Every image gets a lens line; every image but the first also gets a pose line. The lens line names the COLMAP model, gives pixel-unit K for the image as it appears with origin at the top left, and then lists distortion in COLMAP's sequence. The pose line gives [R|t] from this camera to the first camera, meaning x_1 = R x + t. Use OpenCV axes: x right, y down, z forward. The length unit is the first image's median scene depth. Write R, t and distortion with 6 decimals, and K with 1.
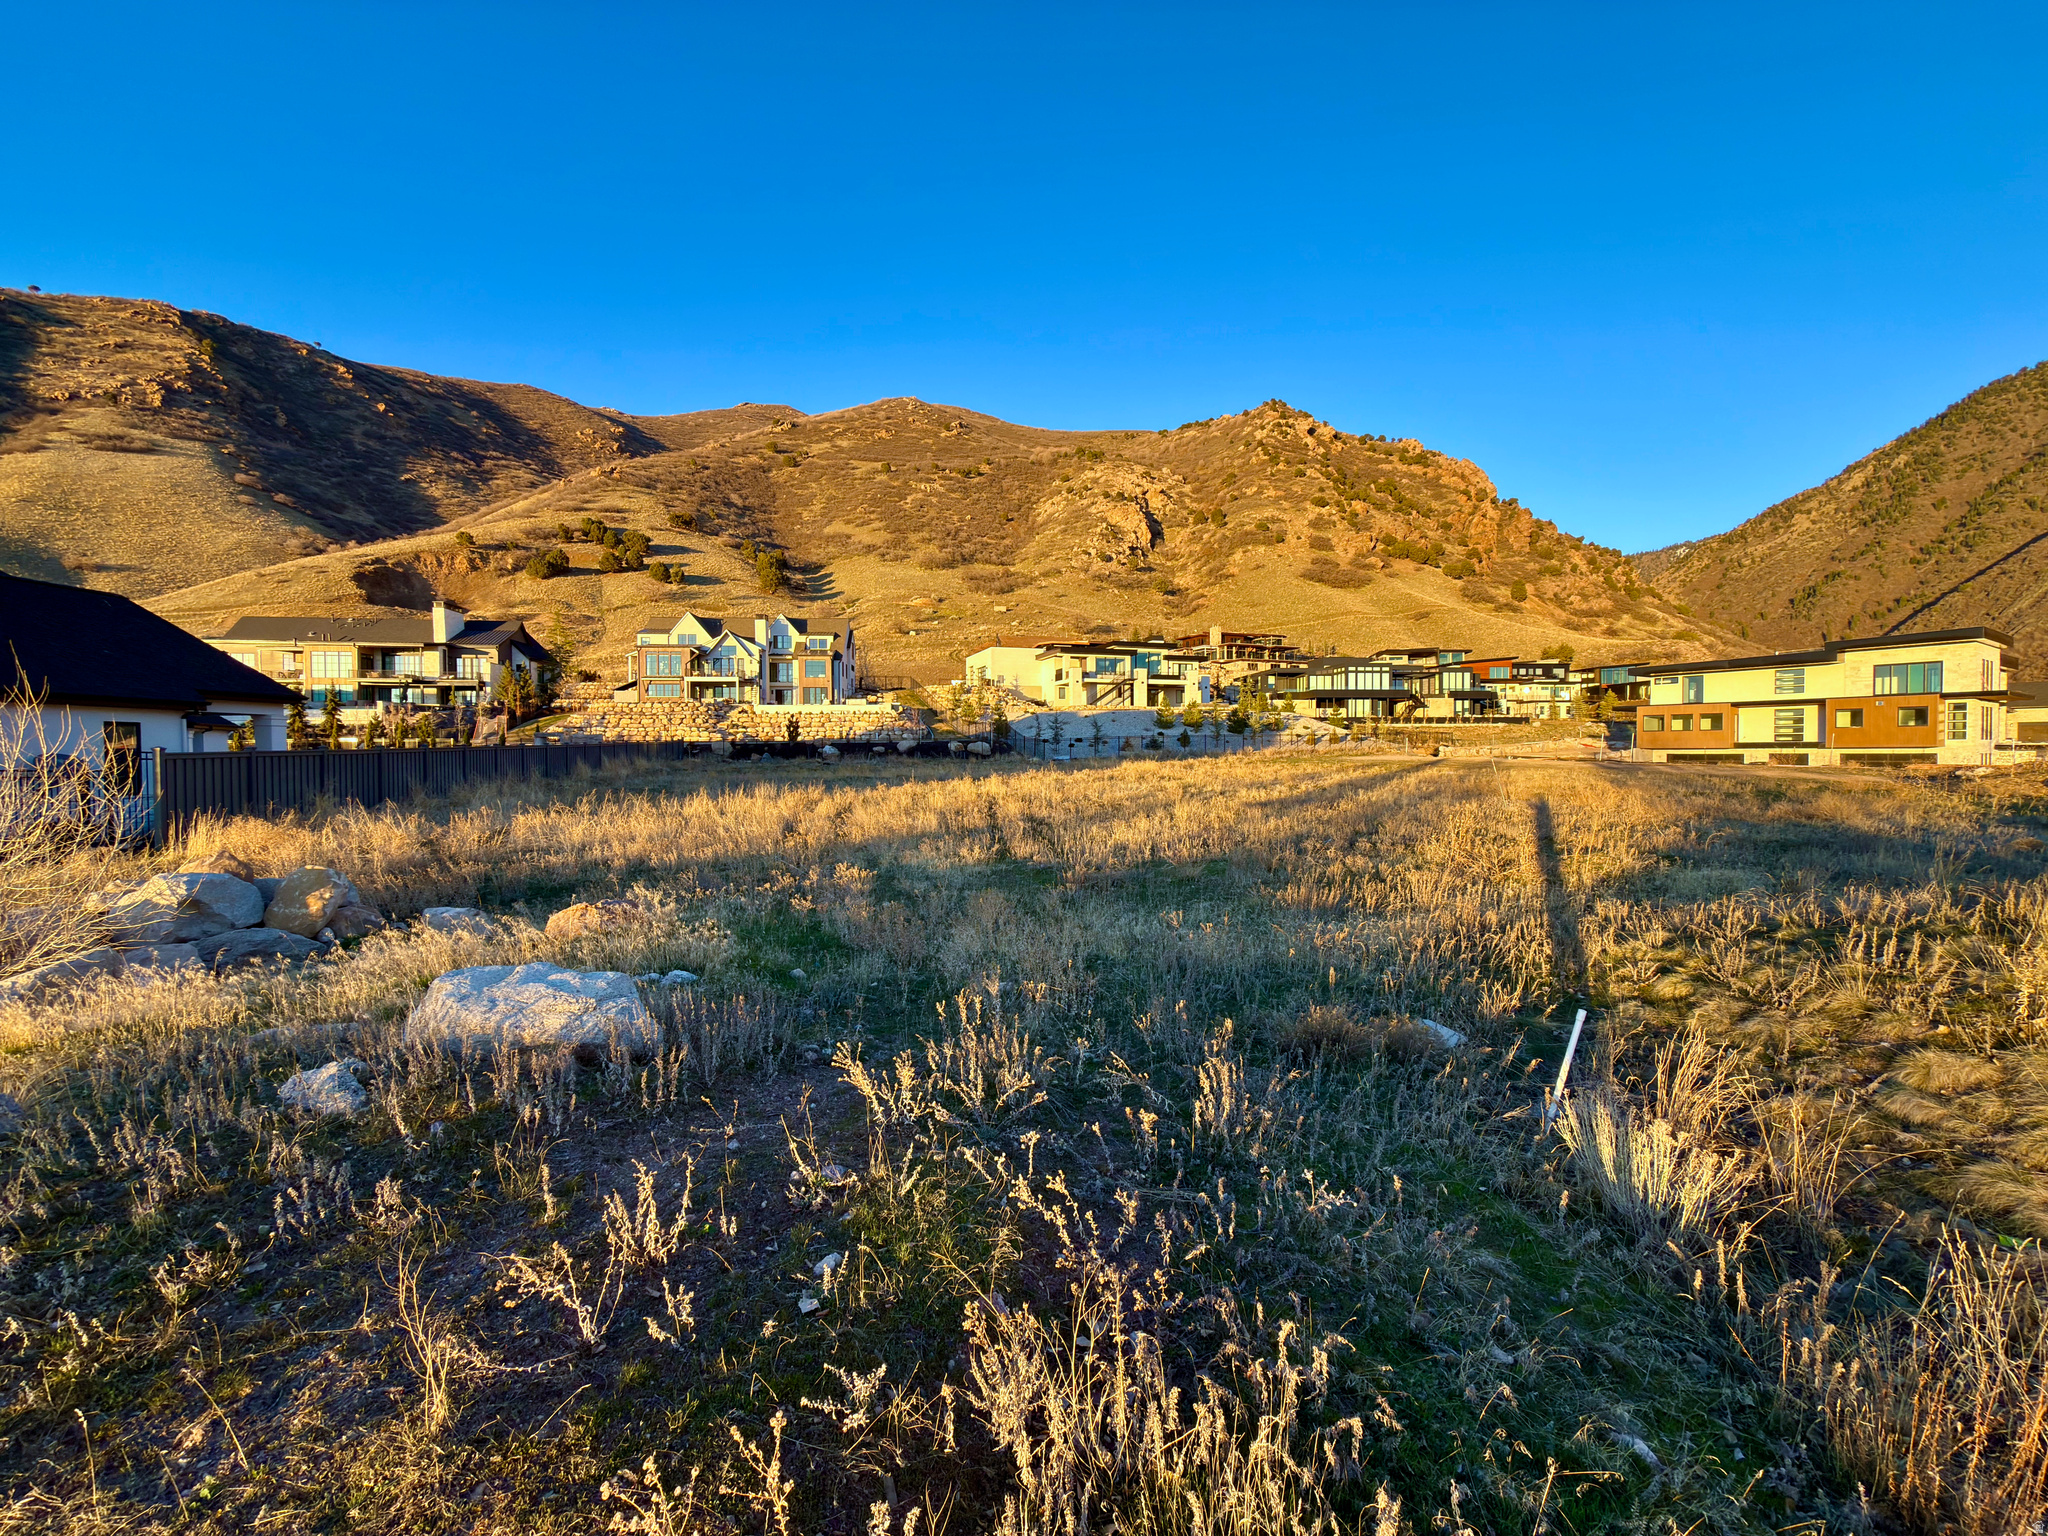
lens RADIAL K [[809.0, 0, 1024.0], [0, 809.0, 768.0], [0, 0, 1]] dist [-0.001617, 0.000149]
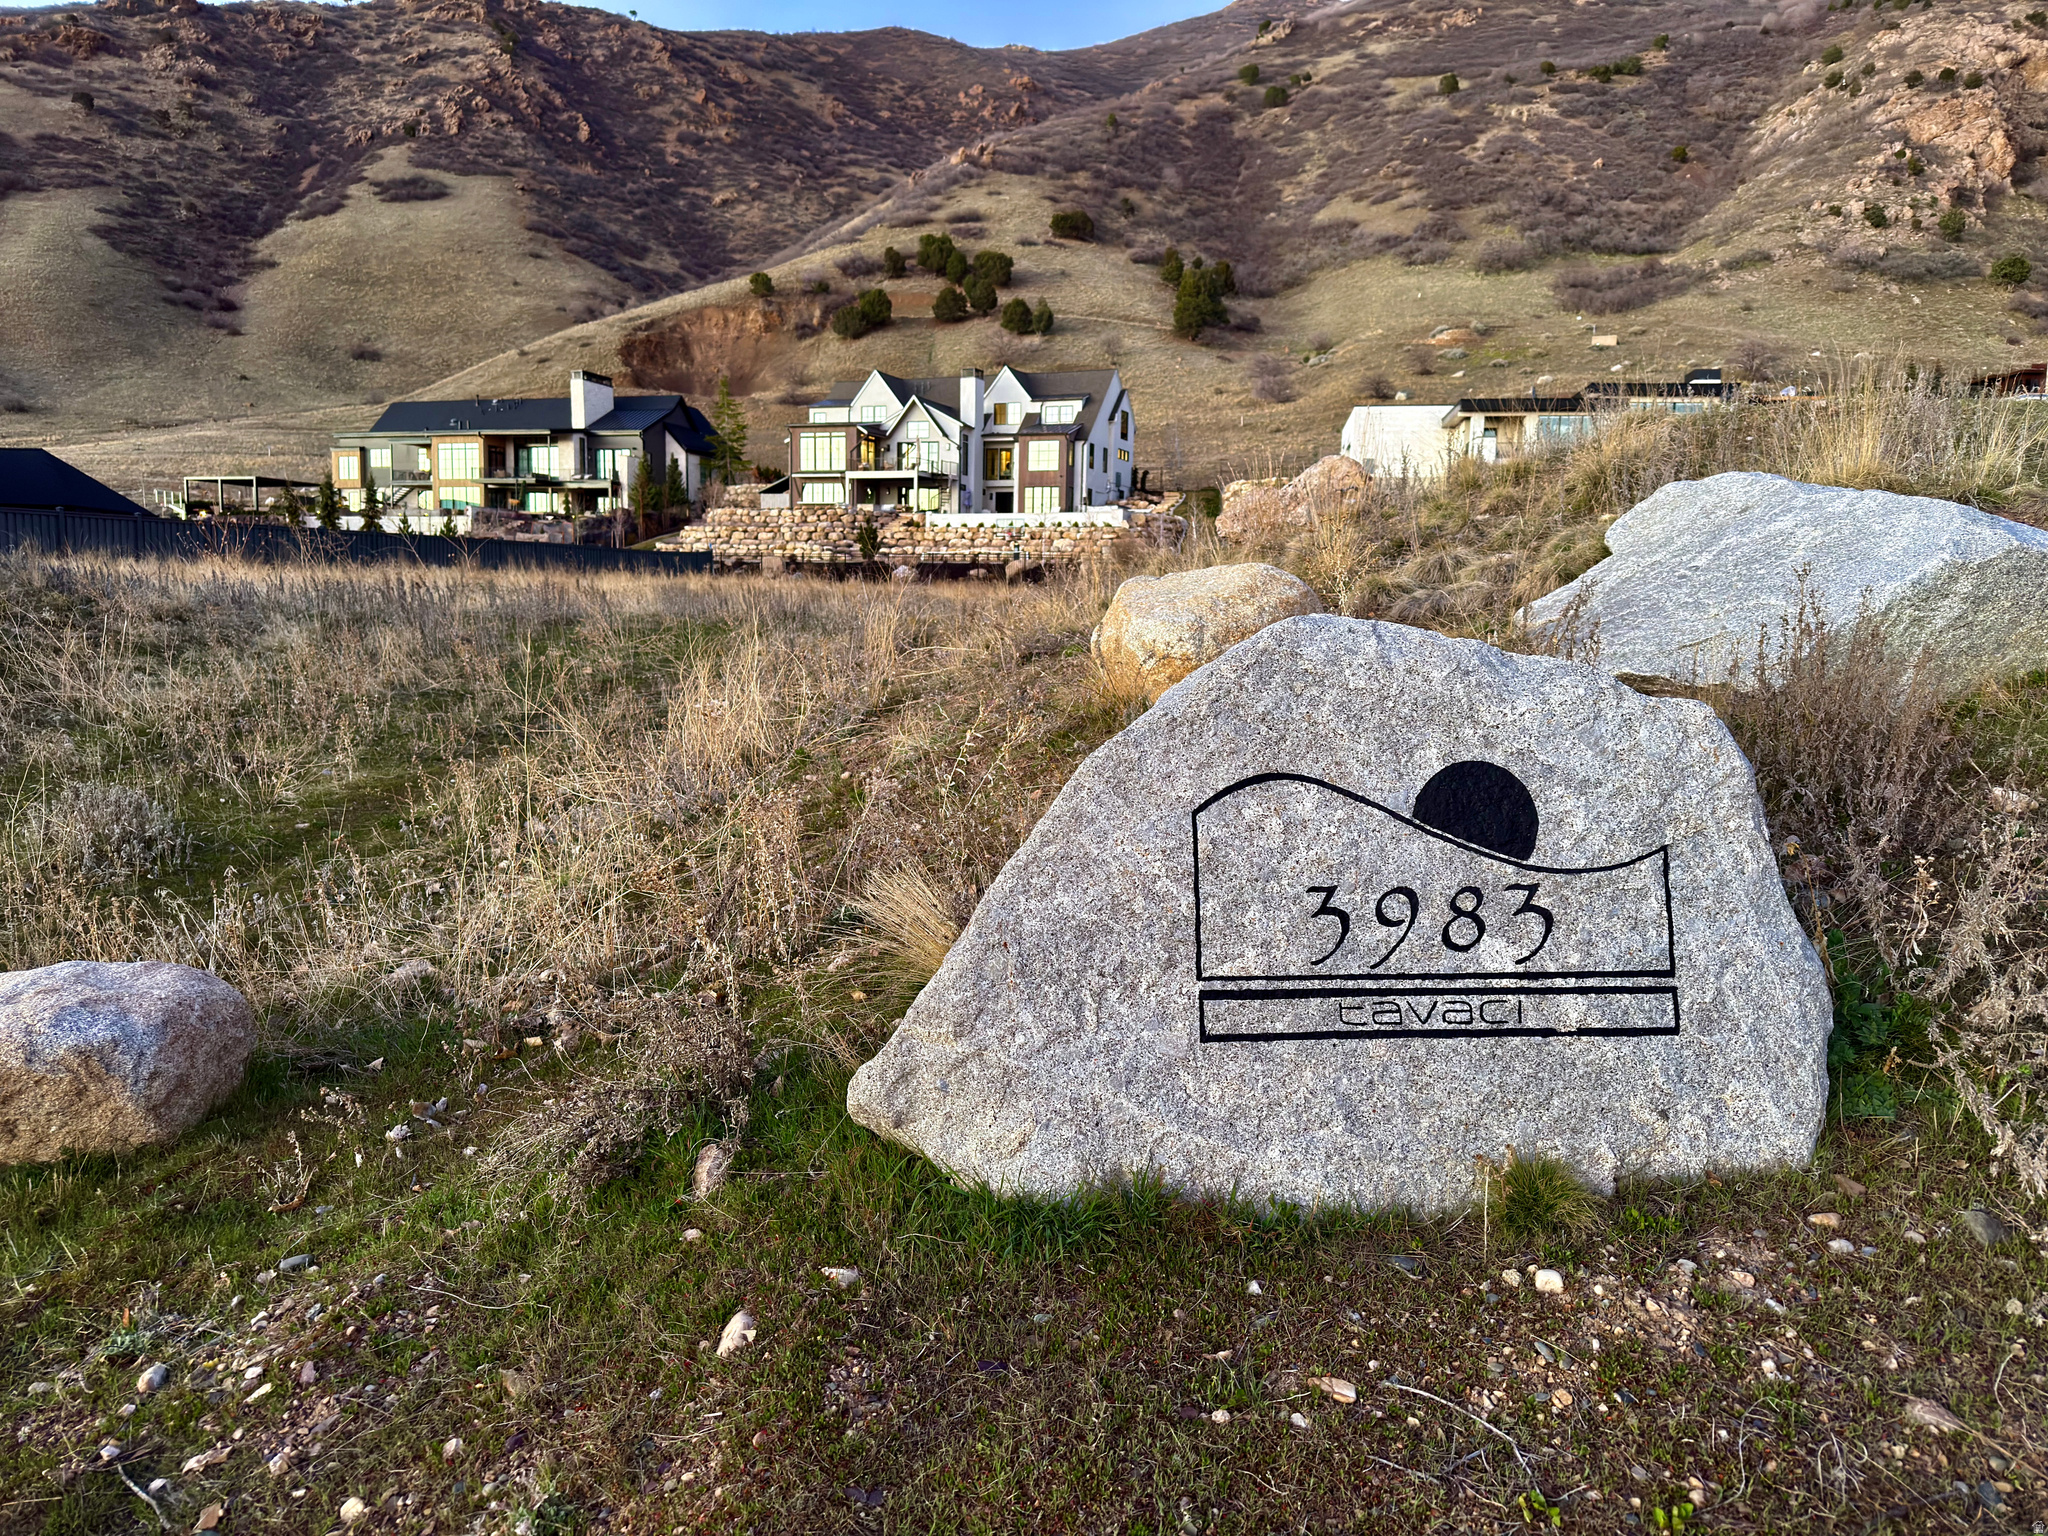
lens RADIAL K [[1435.5, 0, 1024.0], [0, 1435.5, 768.0], [0, 0, 1]] dist [0.050329, -0.063426]
pose [[0.889138, 0.073726, -0.451661, 0.058915], [-0.038492, 0.995489, 0.086723, 0.004618], [0.456017, -0.059723, 0.887965, 0.003656]]
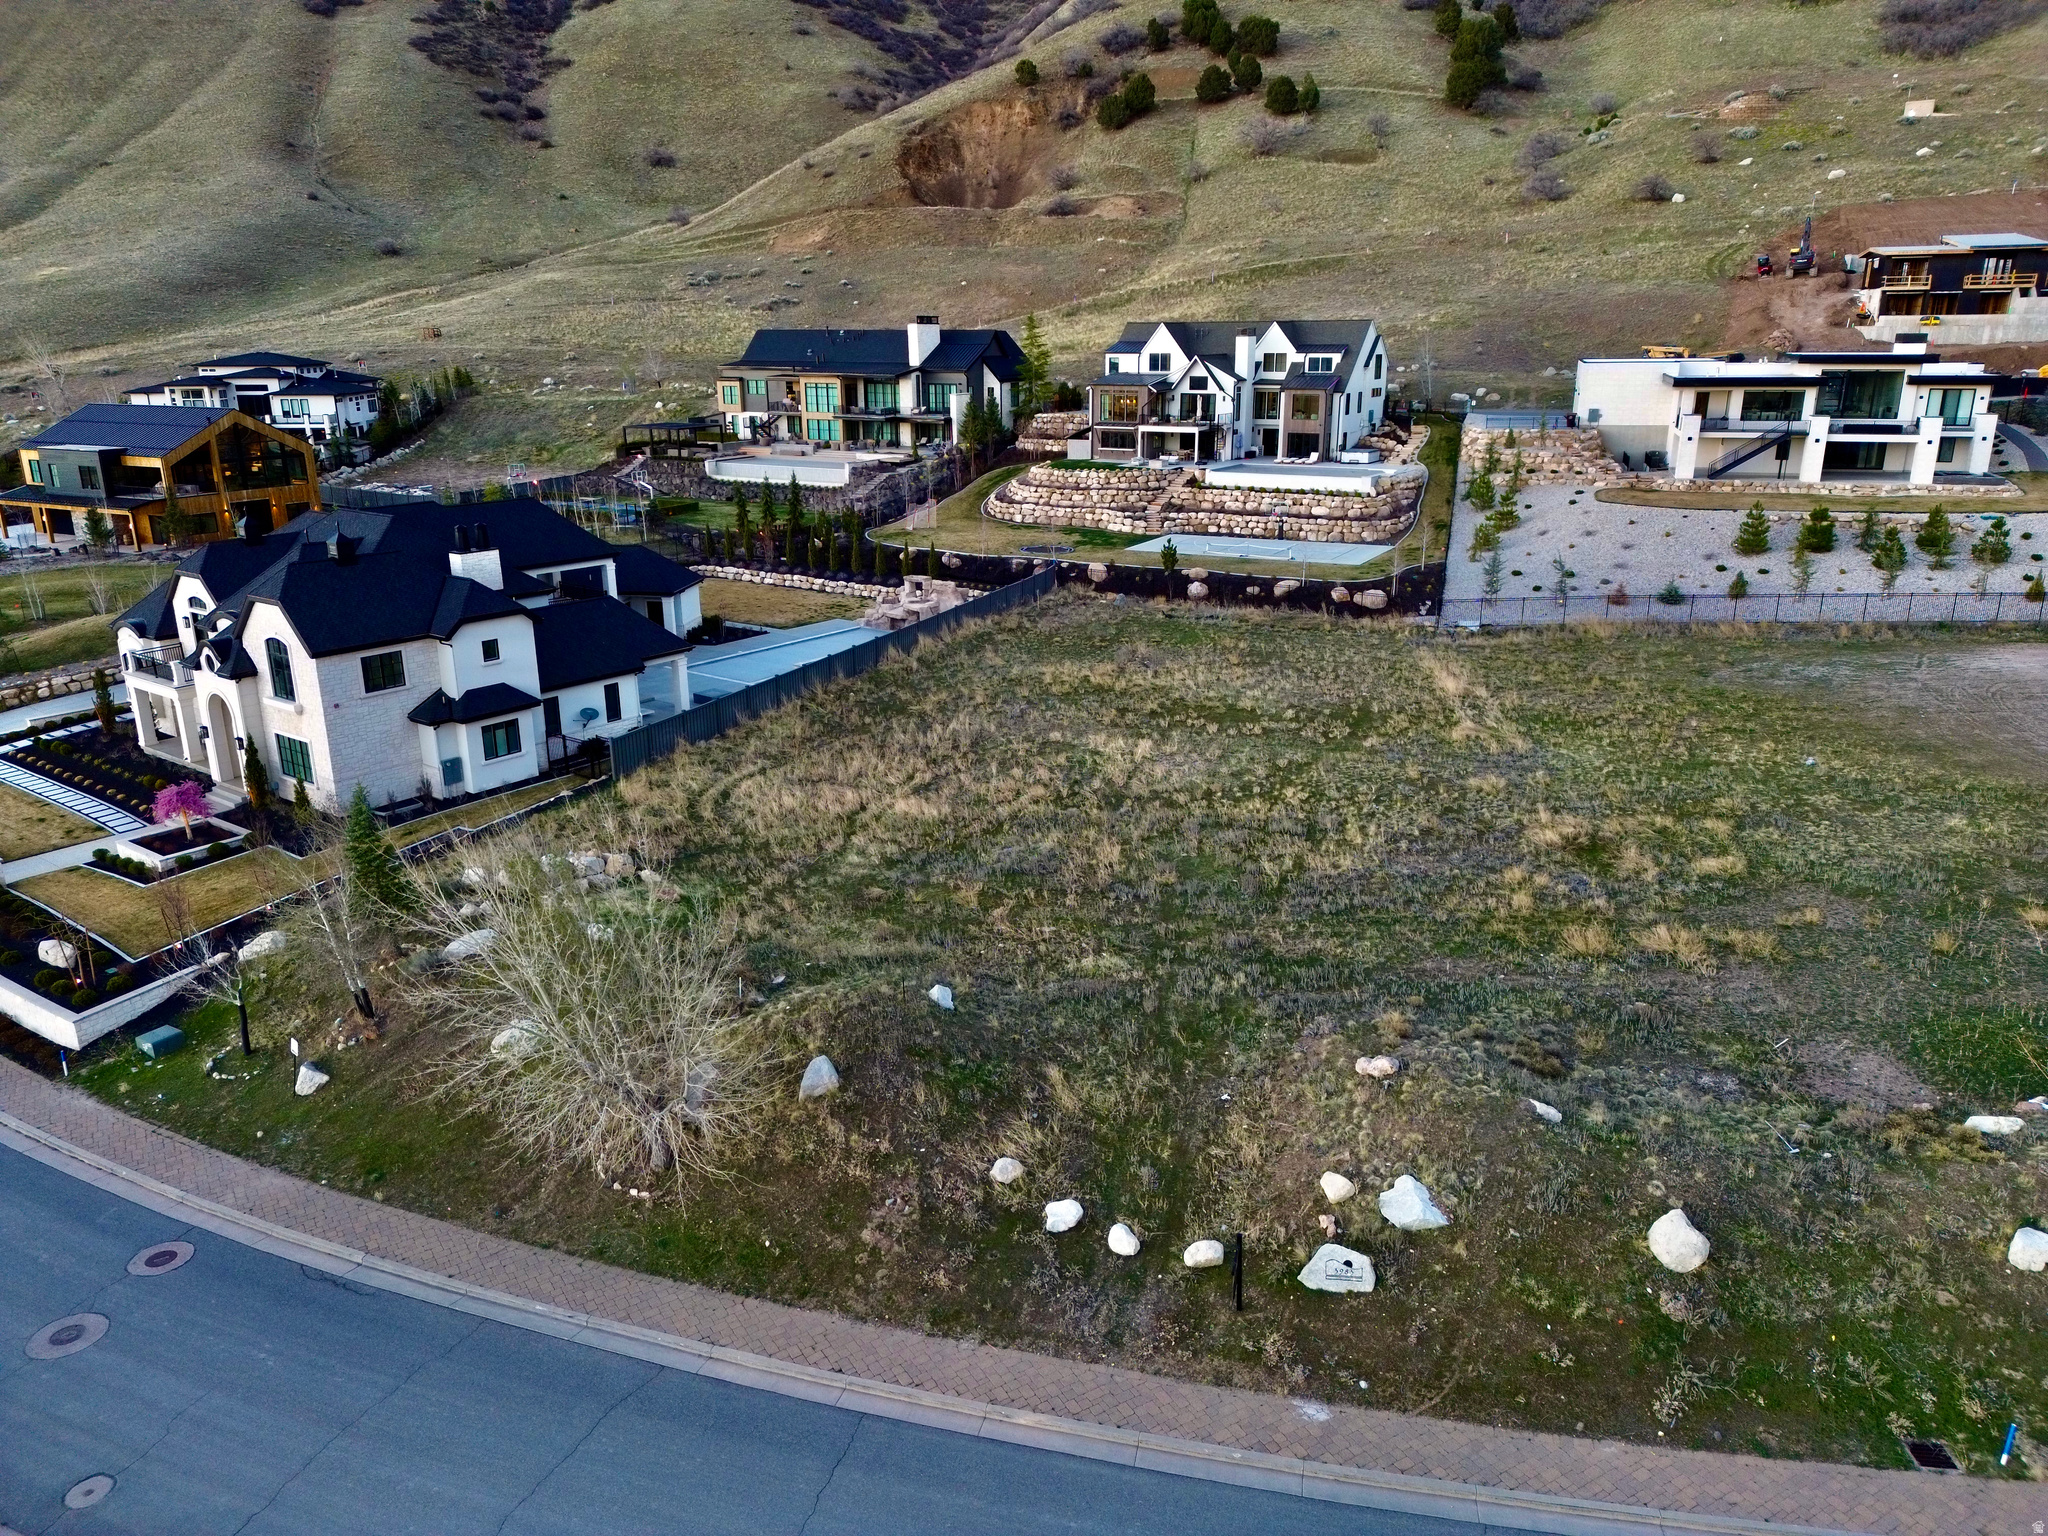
lens RADIAL K [[1421.8, 0, 1011.5], [0, 1421.8, 771.7], [0, 0, 1]] dist [0.065384, -0.050125]
pose [[0.796218, 0.177062, -0.578520, 0.083435], [-0.009377, 0.959714, 0.280823, -0.041573], [0.604937, -0.218172, 0.765802, -0.054476]]
